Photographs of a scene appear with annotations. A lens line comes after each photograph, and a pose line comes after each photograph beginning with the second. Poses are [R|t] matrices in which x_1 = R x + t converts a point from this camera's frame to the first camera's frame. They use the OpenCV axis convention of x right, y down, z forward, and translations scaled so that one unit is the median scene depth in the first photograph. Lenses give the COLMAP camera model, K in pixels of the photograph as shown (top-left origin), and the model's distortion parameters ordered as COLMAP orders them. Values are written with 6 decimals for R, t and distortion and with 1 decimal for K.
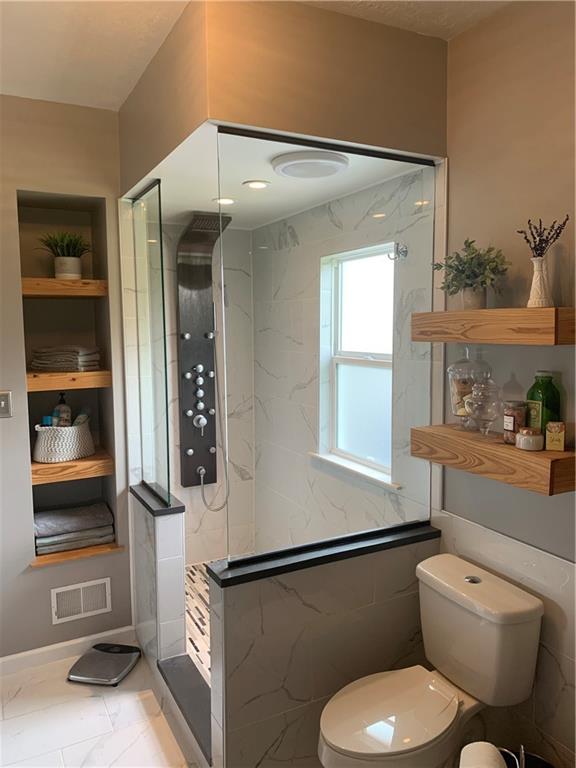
lens RADIAL K [[582.3, 0, 284.2], [0, 582.3, 376.6], [0, 0, 1]] dist [0.047296, -0.071052]
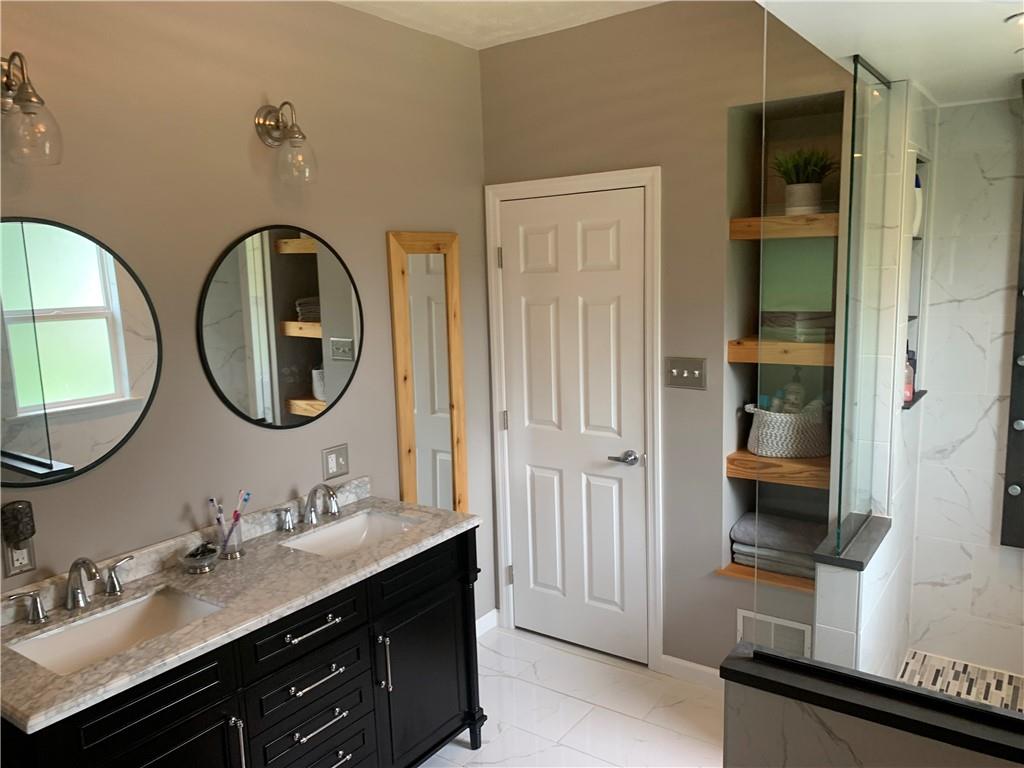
lens RADIAL K [[776.4, 0, 509.3], [0, 776.4, 391.7], [0, 0, 1]] dist [0.047296, -0.071052]
pose [[0.449214, 0.139905, -0.882402, 0.360625], [-0.053854, 0.990107, 0.129565, -0.053930], [0.891799, -0.010681, 0.452305, 0.233323]]
